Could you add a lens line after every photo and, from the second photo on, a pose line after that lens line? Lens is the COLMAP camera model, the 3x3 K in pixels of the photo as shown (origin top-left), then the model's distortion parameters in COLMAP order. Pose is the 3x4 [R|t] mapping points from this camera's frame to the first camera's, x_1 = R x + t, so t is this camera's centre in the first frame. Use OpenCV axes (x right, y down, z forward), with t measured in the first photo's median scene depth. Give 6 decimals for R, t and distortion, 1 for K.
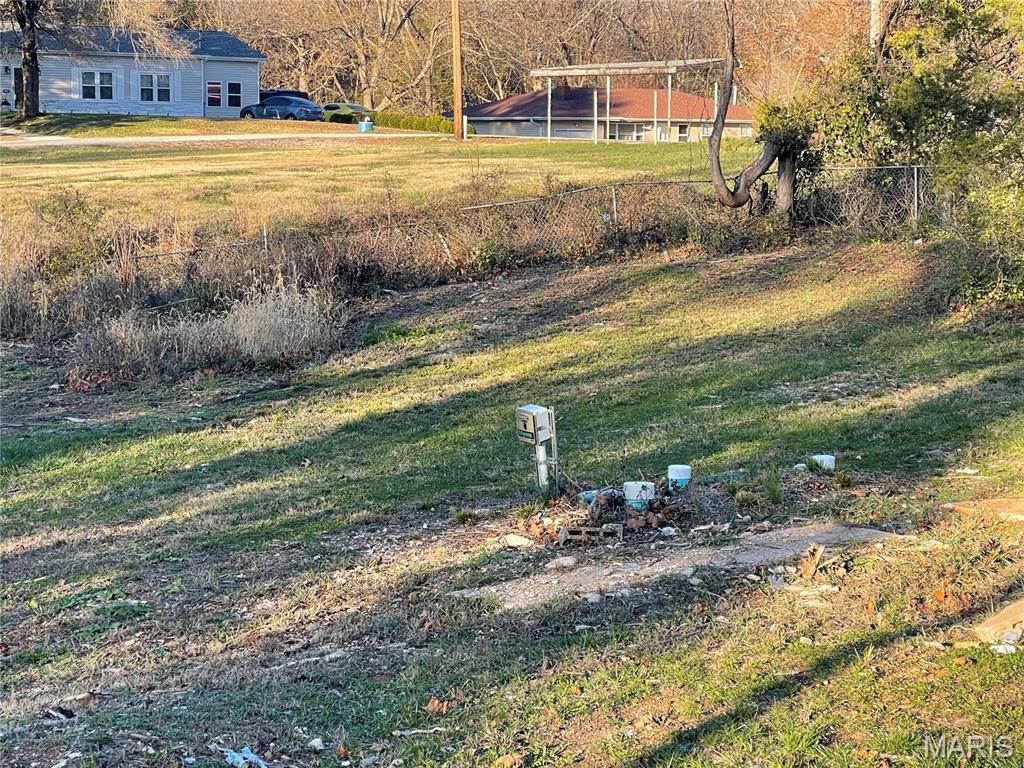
lens RADIAL K [[2610.0, 0, 507.5], [0, 2610.0, 384.6], [0, 0, 1]] dist [0.240715, 0.000000]
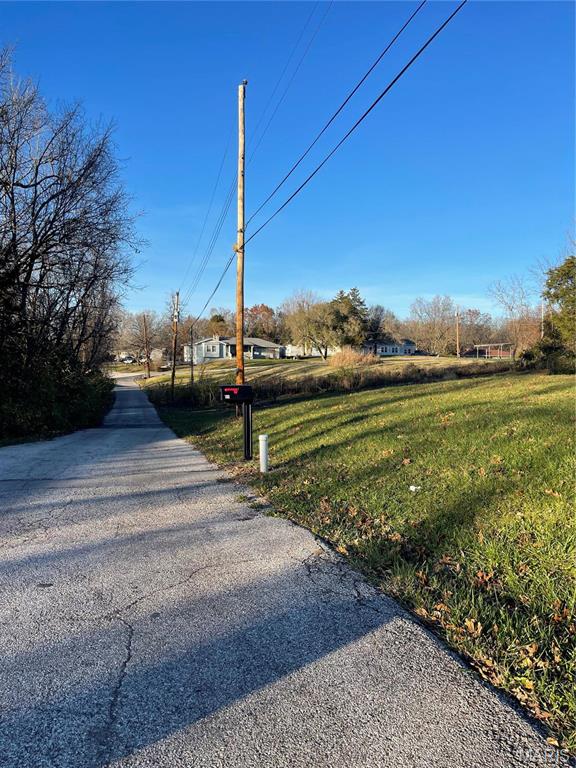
lens RADIAL K [[579.5, 0, 282.0], [0, 579.5, 381.1], [0, 0, 1]] dist [0.044174, -0.041957]
pose [[0.959857, 0.010808, -0.280281, -0.085791], [-0.028270, 0.997897, -0.058335, 0.092176], [0.279061, 0.063916, 0.958144, -0.689503]]
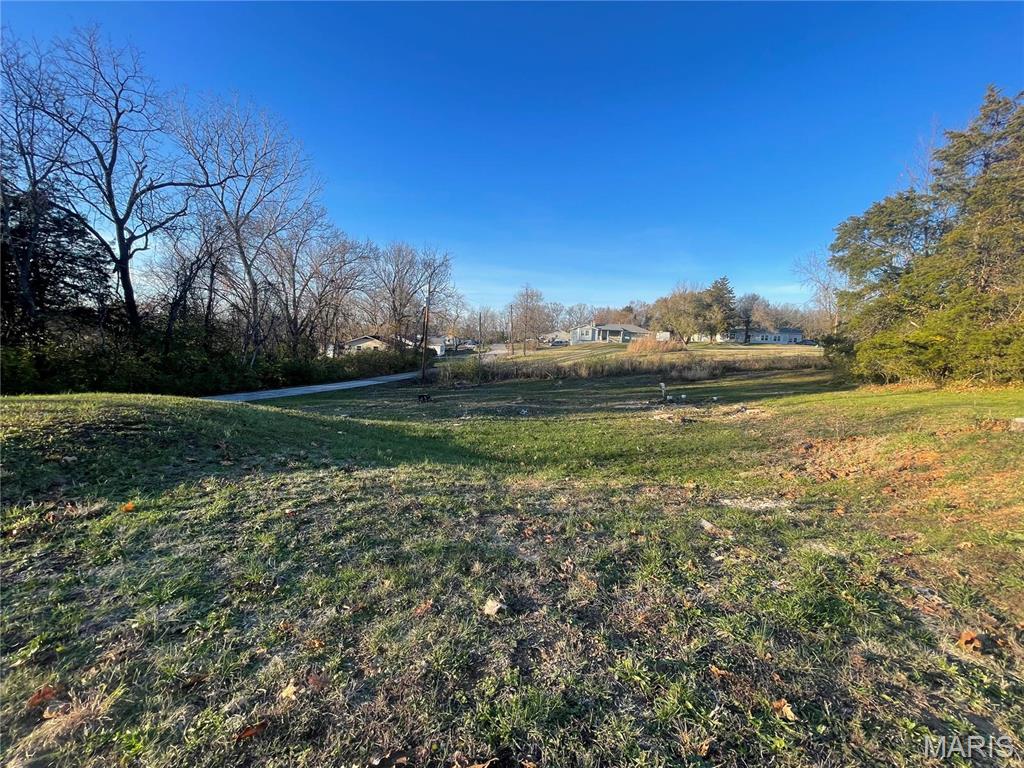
lens RADIAL K [[410.9, 0, 504.5], [0, 410.9, 388.7], [0, 0, 1]] dist [0.001688, -0.001232]
pose [[0.706508, 0.107907, -0.699430, 0.267261], [-0.099204, 0.993650, 0.053091, 0.004488], [0.700717, 0.031877, 0.712727, 0.016579]]
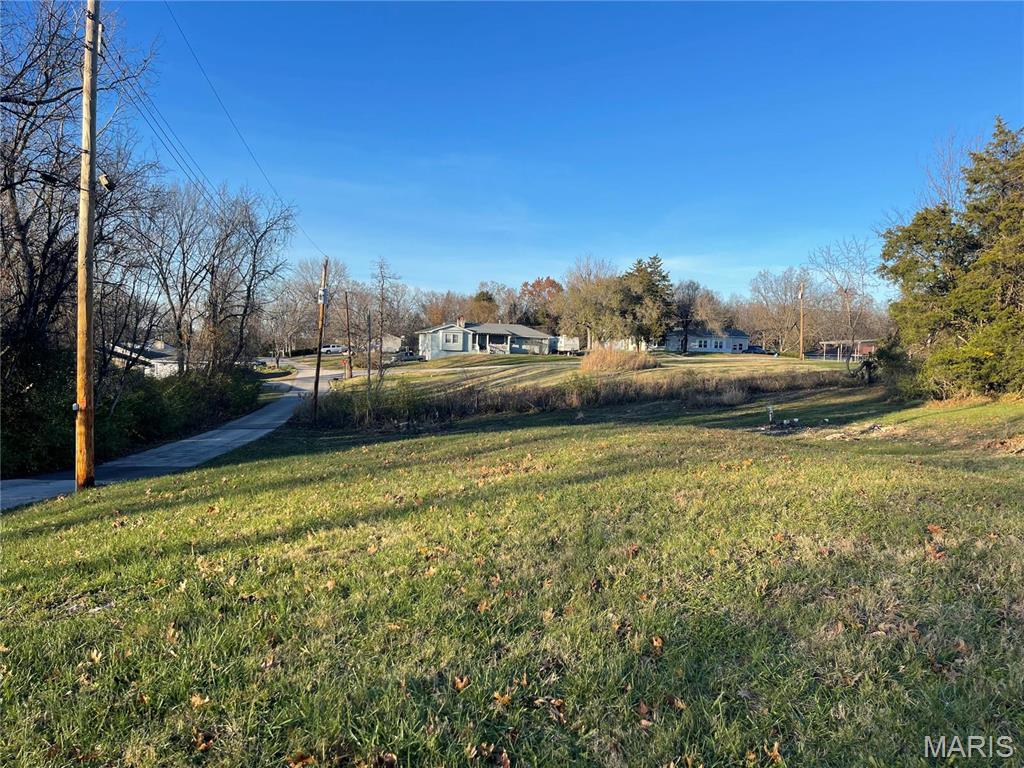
lens RADIAL K [[772.7, 0, 515.0], [0, 772.7, 385.8], [0, 0, 1]] dist [0.044174, -0.041957]
pose [[0.922742, 0.037149, -0.383625, 0.087954], [-0.058762, 0.997268, -0.044771, 0.042318], [0.380913, 0.063854, 0.922403, -0.453015]]
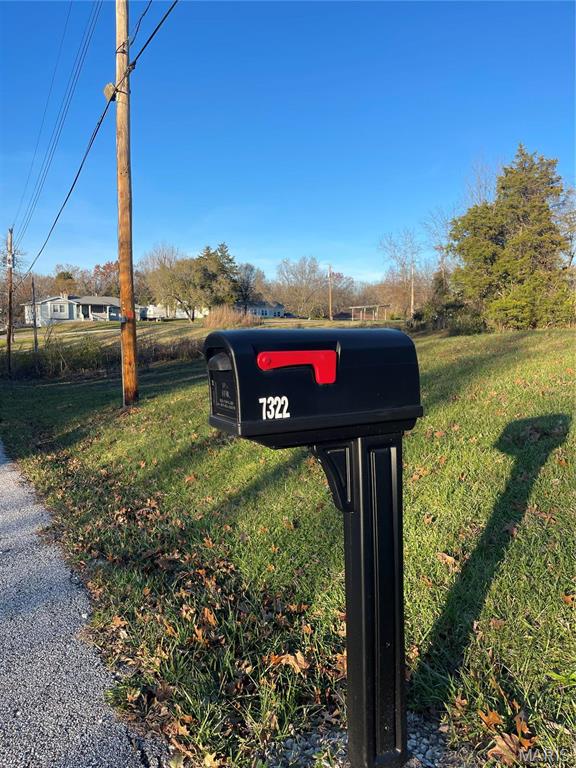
lens RADIAL K [[579.5, 0, 286.5], [0, 579.5, 387.8], [0, 0, 1]] dist [0.044174, -0.041957]
pose [[0.999430, 0.004340, -0.033464, -0.193953], [-0.004015, 0.999944, 0.009759, 0.081672], [0.033505, -0.009619, 0.999392, -0.456404]]
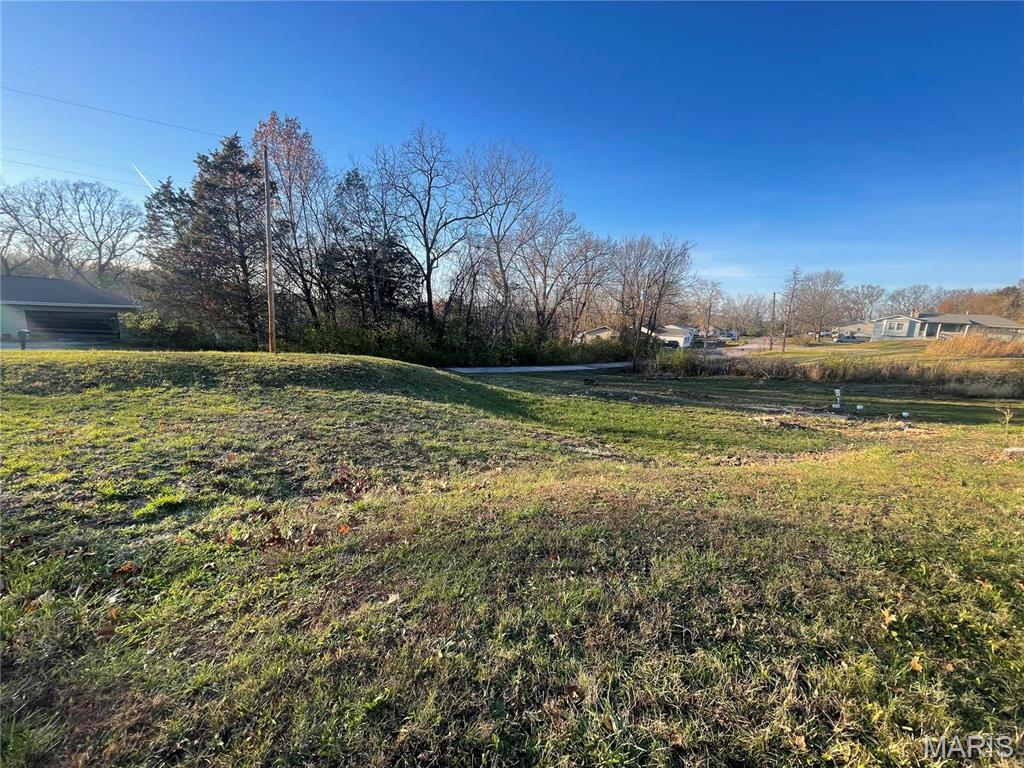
lens RADIAL K [[410.9, 0, 504.4], [0, 410.9, 391.6], [0, 0, 1]] dist [0.001688, -0.001232]
pose [[0.160258, 0.183216, -0.969922, 0.448170], [-0.138654, 0.977058, 0.161655, -0.017861], [0.977288, 0.108577, 0.181985, 0.096955]]
